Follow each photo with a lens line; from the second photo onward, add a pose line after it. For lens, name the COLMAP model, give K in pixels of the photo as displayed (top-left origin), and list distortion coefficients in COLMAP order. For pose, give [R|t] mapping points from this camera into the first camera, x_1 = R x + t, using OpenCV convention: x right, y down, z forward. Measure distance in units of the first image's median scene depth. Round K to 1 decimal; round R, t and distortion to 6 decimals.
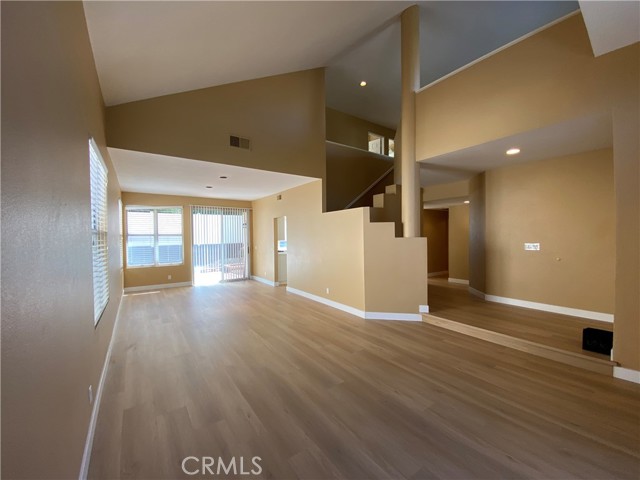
lens RADIAL K [[263.3, 0, 320.0], [0, 263.3, 240.0], [0, 0, 1]] dist [0.036697, 0.000015]
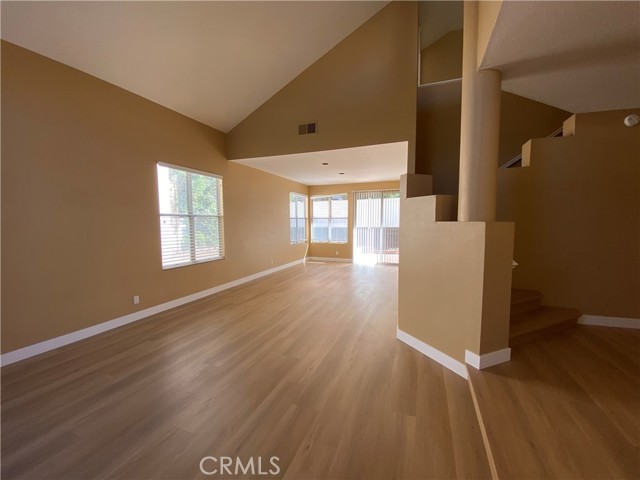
lens RADIAL K [[258.3, 0, 320.0], [0, 258.3, 240.0], [0, 0, 1]] dist [0.001846, 0.000068]
pose [[0.563501, 0.068476, -0.823272, 0.370675], [-0.018714, 0.997361, 0.070148, -0.001285], [0.825903, -0.024122, 0.563296, 0.280396]]
